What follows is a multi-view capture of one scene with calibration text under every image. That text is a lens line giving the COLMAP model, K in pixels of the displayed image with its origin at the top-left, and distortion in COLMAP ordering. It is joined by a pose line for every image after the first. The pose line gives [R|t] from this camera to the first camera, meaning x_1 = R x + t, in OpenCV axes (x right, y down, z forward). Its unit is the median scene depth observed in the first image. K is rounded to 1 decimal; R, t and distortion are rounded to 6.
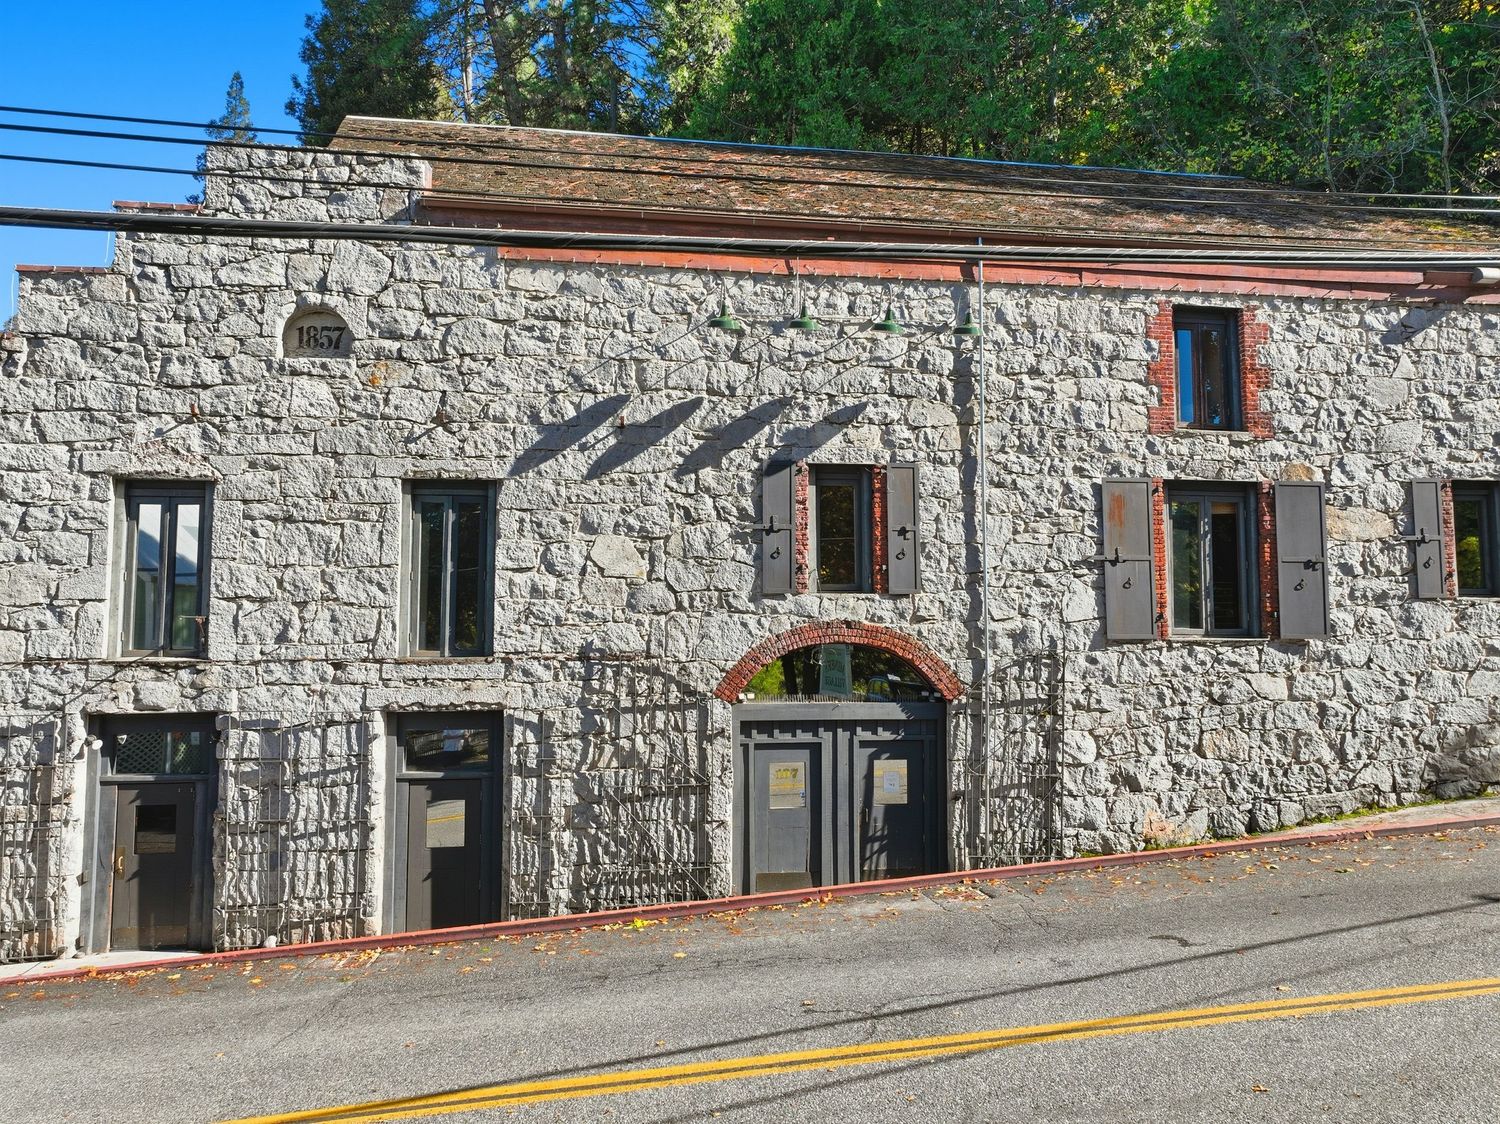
lens RADIAL K [[1058.0, 0, 749.8], [0, 1058.0, 560.3], [0, 0, 1]] dist [-0.005315, 0.021707]
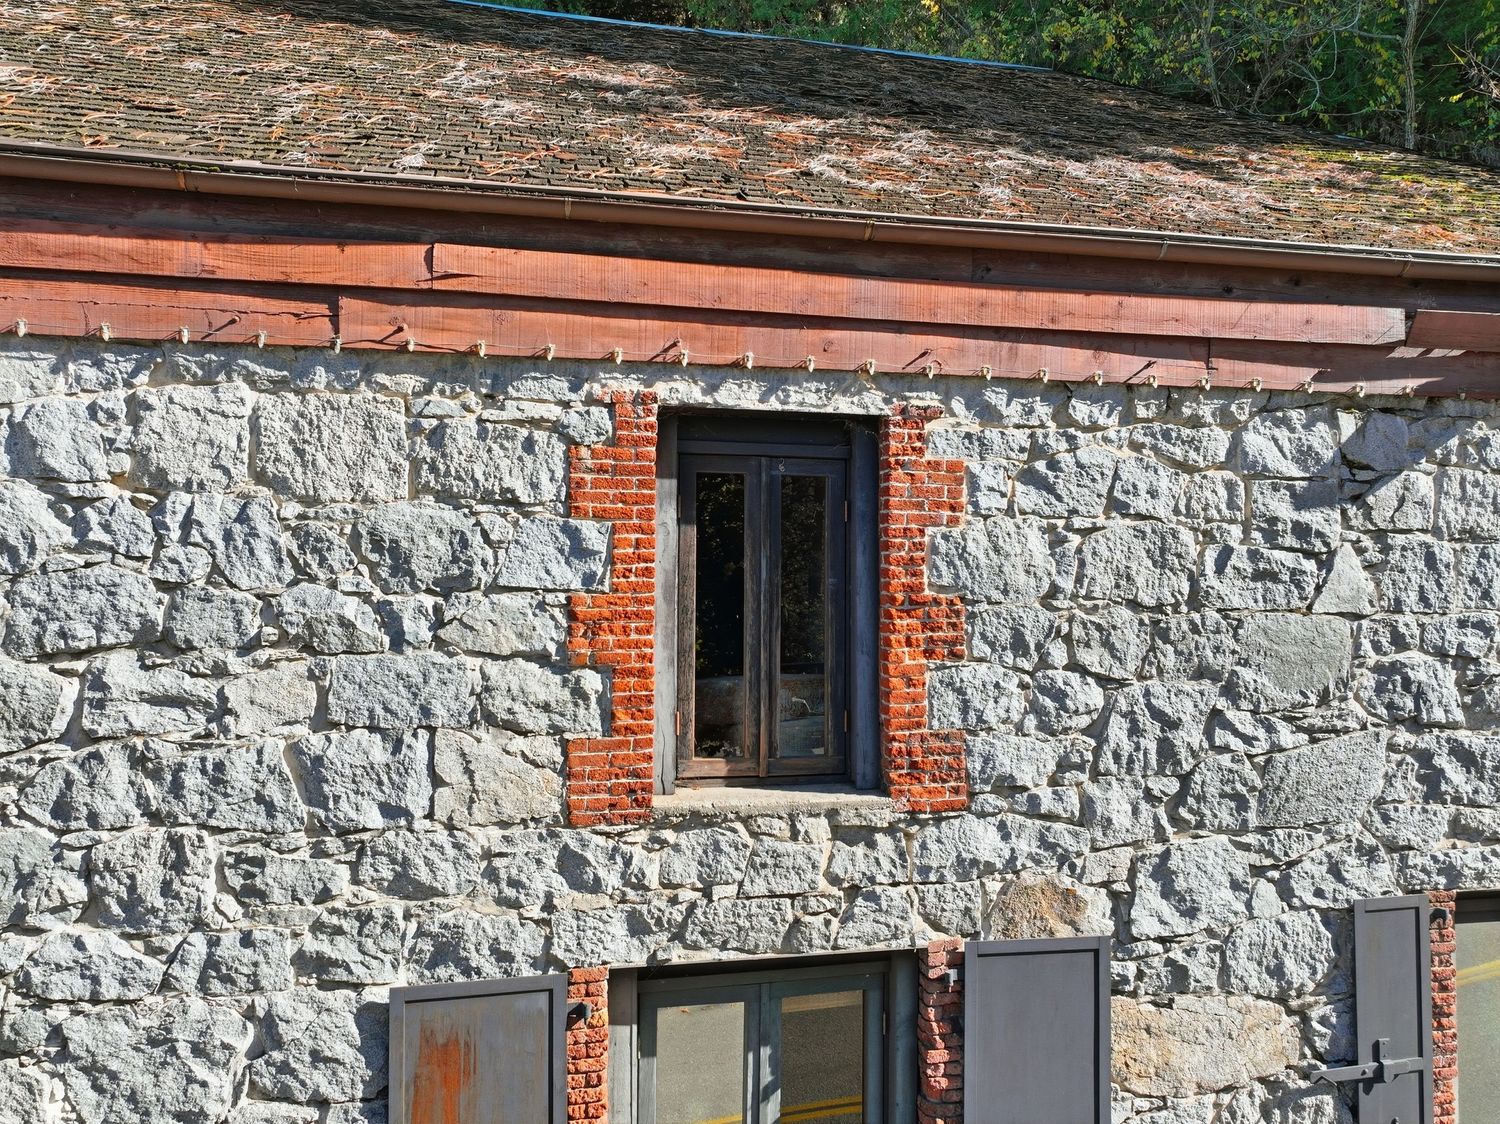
lens RADIAL K [[1058.0, 0, 749.8], [0, 1058.0, 560.3], [0, 0, 1]] dist [-0.005315, 0.021707]
pose [[0.997087, 0.003184, 0.076205, 0.414372], [-0.008082, 0.997915, 0.064041, -0.222734], [-0.075842, -0.064470, 0.995033, 0.700988]]
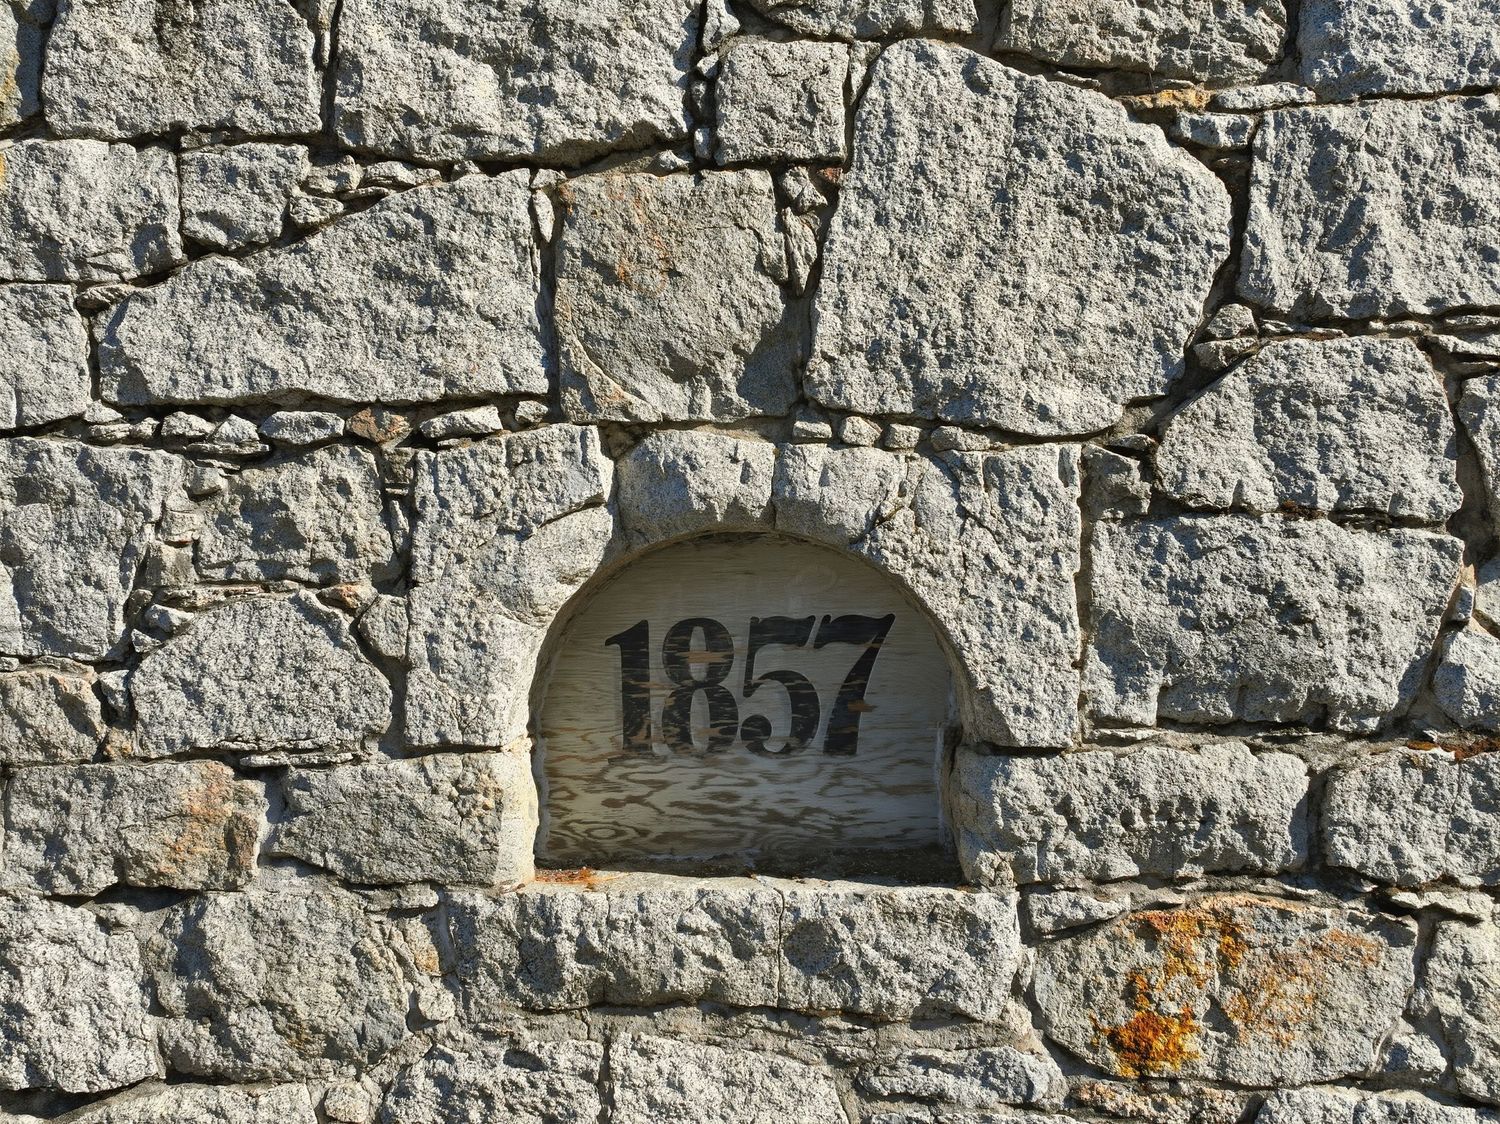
lens RADIAL K [[1058.0, 0, 749.8], [0, 1058.0, 560.3], [0, 0, 1]] dist [-0.005315, 0.021707]
pose [[0.986759, -0.000544, -0.162192, -0.355319], [0.010751, 0.998015, 0.062060, -0.225434], [0.161836, -0.062982, 0.984806, 0.788397]]
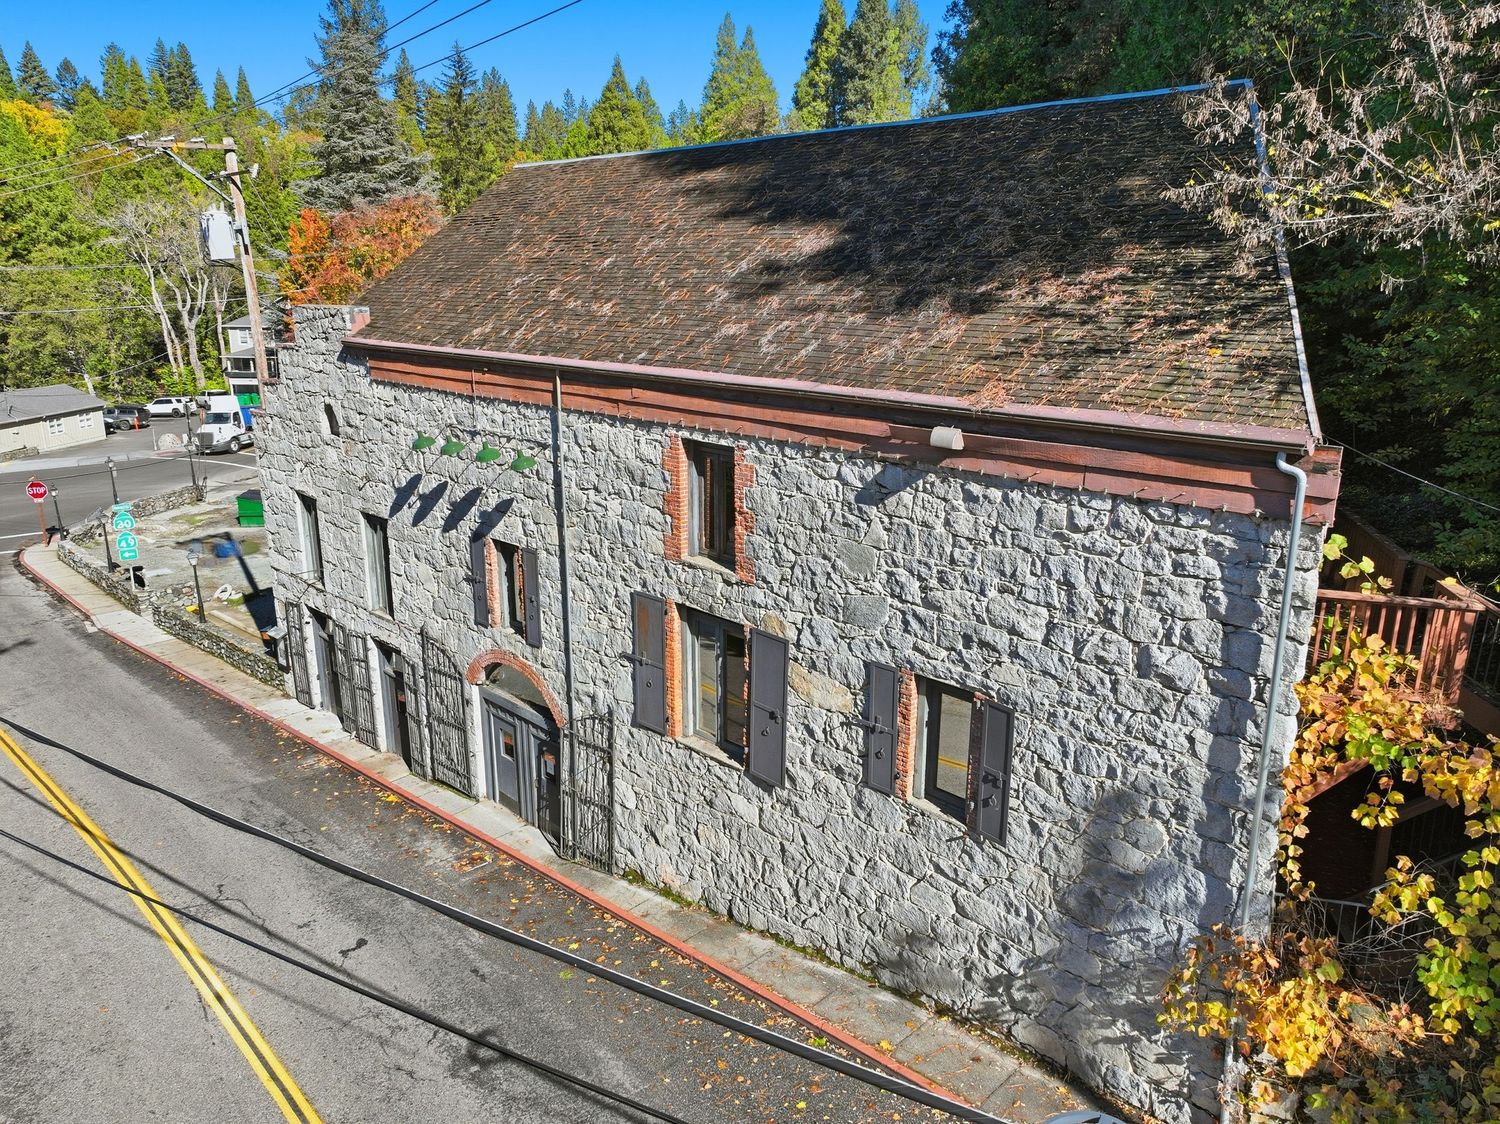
lens RADIAL K [[1058.0, 0, 749.8], [0, 1058.0, 560.3], [0, 0, 1]] dist [-0.005315, 0.021707]
pose [[0.610041, 0.208597, -0.764419, 1.272359], [0.057600, 0.950499, 0.305343, -0.448554], [0.790274, -0.230302, 0.567828, 0.465940]]
